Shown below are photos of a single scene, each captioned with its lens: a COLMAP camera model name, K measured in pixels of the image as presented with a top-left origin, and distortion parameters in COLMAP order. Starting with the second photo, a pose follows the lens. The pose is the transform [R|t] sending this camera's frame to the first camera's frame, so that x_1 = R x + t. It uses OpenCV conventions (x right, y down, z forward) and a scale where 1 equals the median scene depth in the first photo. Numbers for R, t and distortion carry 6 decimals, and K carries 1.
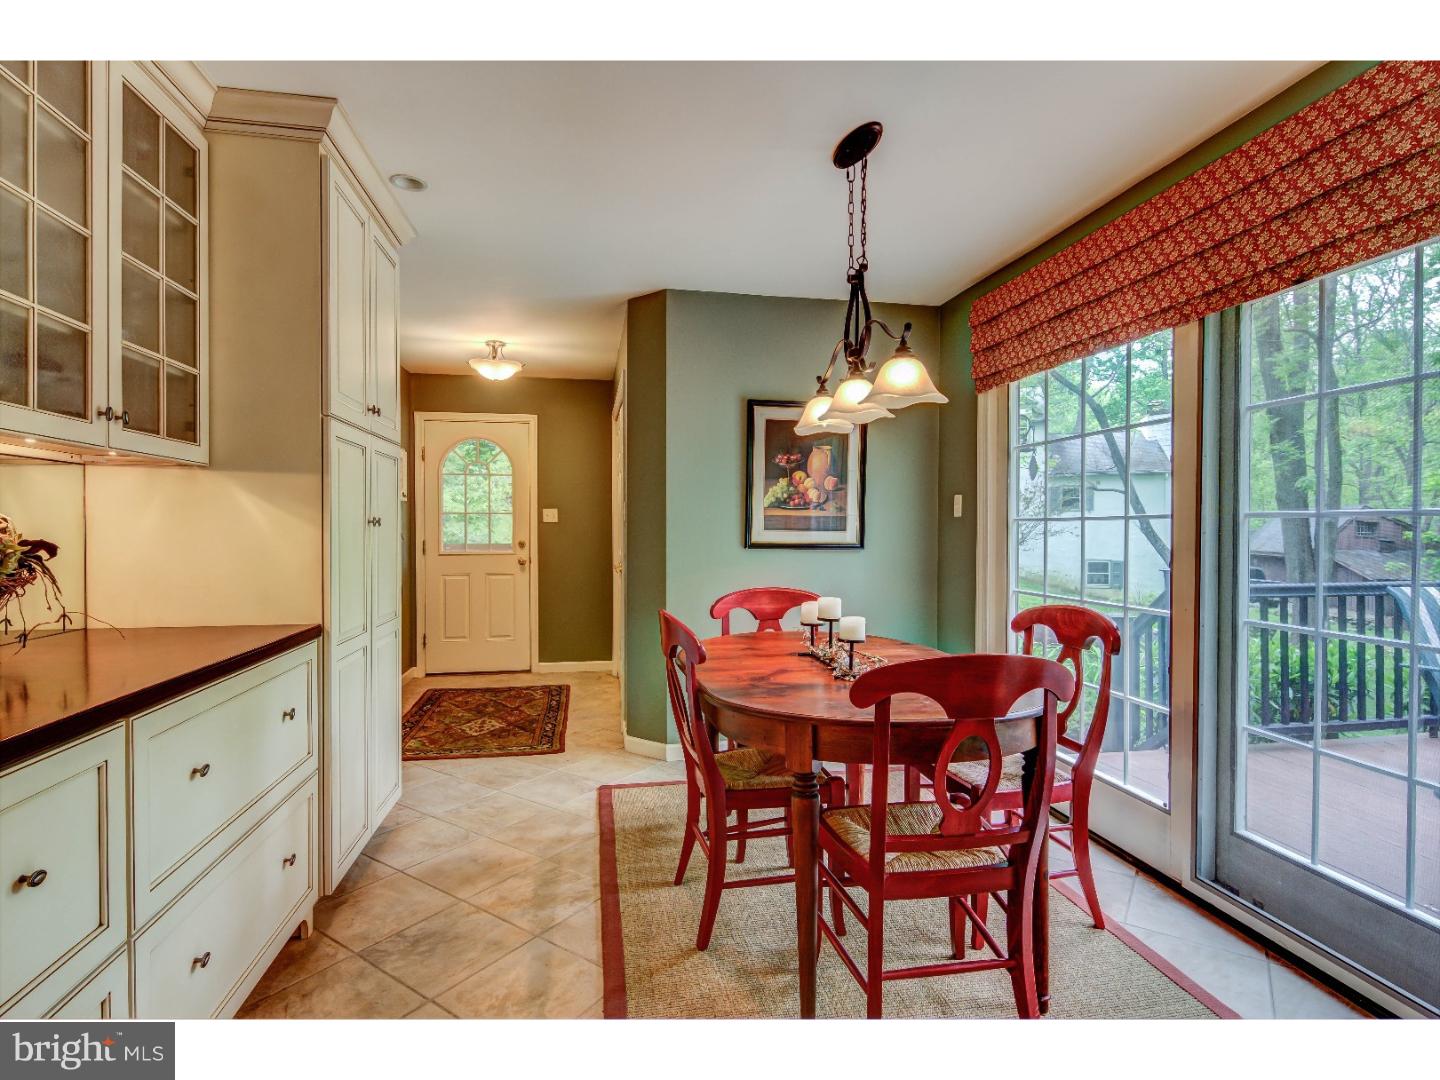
lens RADIAL K [[733.9, 0, 722.0], [0, 733.9, 536.4], [0, 0, 1]] dist [0.003929, -0.006793]
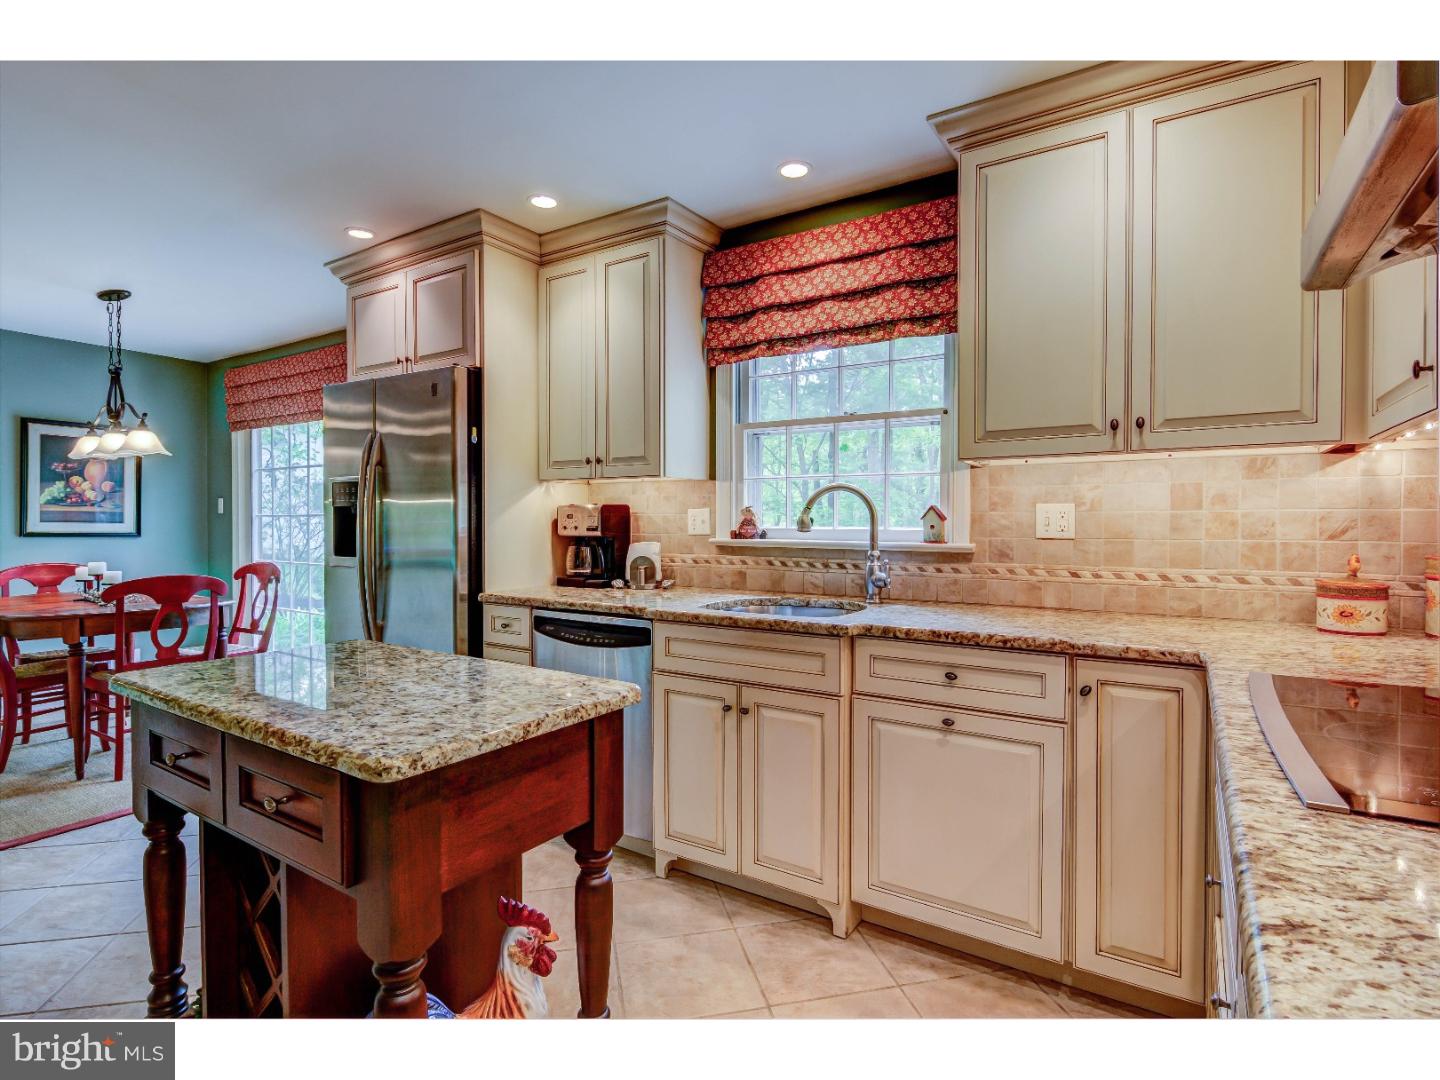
lens RADIAL K [[733.9, 0, 726.6], [0, 733.9, 536.4], [0, 0, 1]] dist [0.003929, -0.006793]
pose [[0.684280, -0.013564, 0.729093, -0.057847], [0.005864, 0.999897, 0.013099, 0.006745], [-0.729196, -0.004688, 0.684289, -0.776046]]
